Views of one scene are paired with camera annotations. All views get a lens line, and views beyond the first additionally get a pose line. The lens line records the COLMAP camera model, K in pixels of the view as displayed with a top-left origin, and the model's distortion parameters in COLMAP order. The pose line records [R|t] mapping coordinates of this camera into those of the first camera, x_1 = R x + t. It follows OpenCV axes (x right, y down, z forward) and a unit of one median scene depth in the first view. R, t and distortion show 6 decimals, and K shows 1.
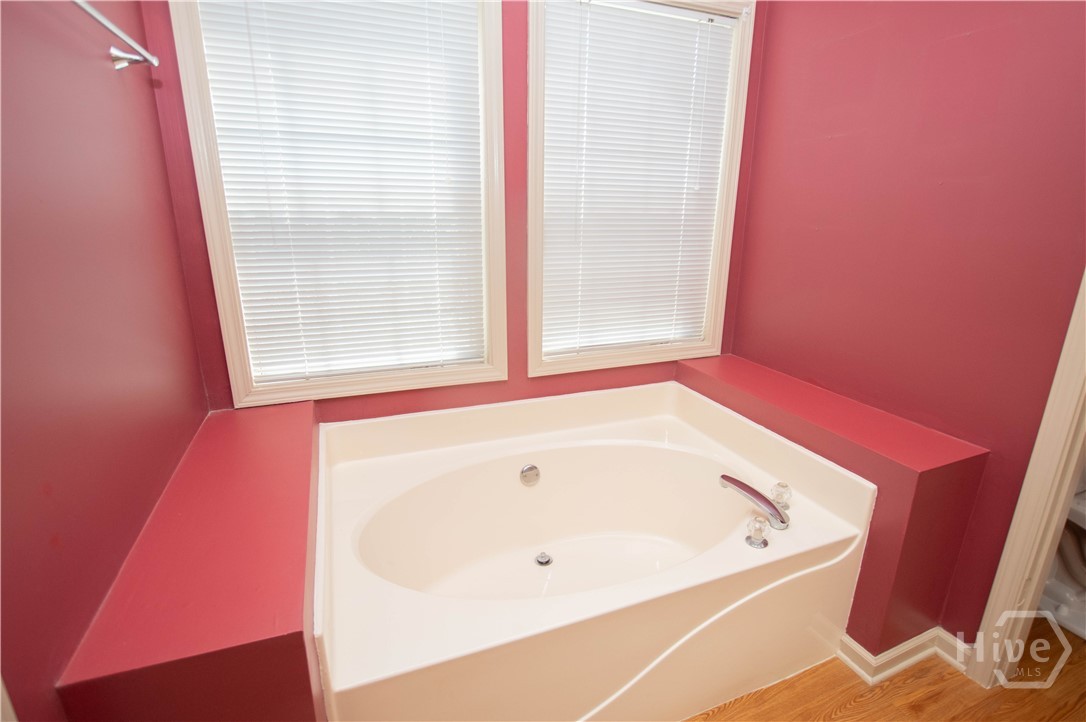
lens RADIAL K [[528.8, 0, 554.4], [0, 528.8, 365.8], [0, 0, 1]] dist [-0.026769, 0.002669]
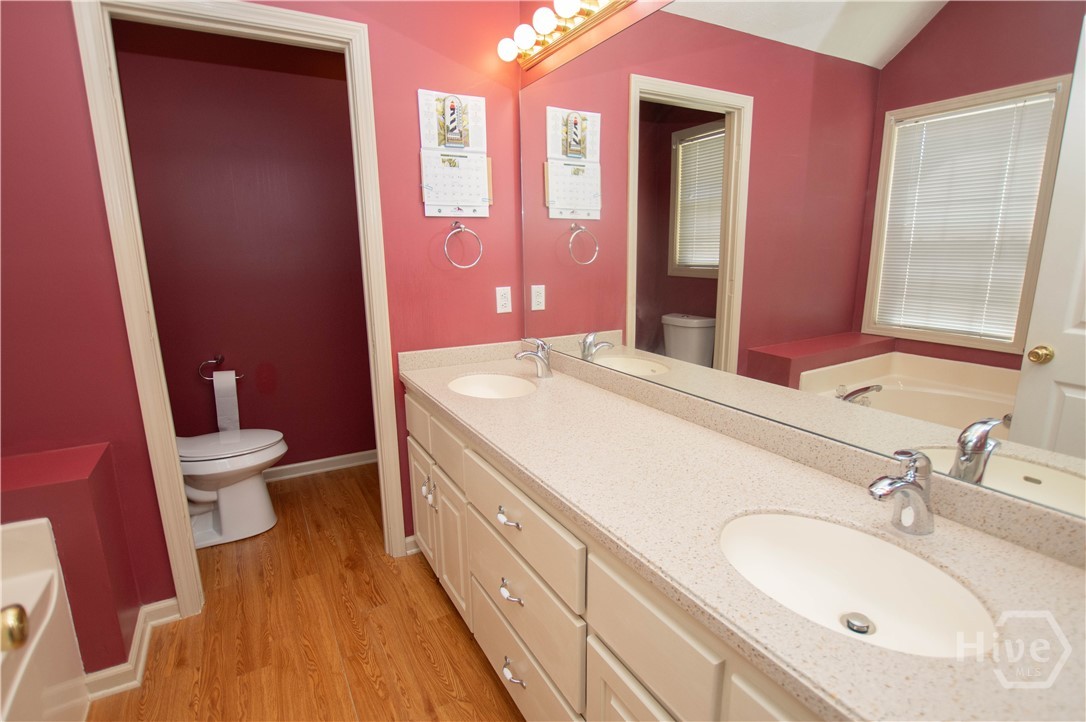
lens RADIAL K [[528.8, 0, 554.4], [0, 528.8, 365.8], [0, 0, 1]] dist [-0.026769, 0.002669]
pose [[-0.125717, -0.234097, 0.964051, -0.338143], [0.285290, 0.922182, 0.261133, -0.013144], [-0.950161, 0.307863, -0.049148, 0.054027]]
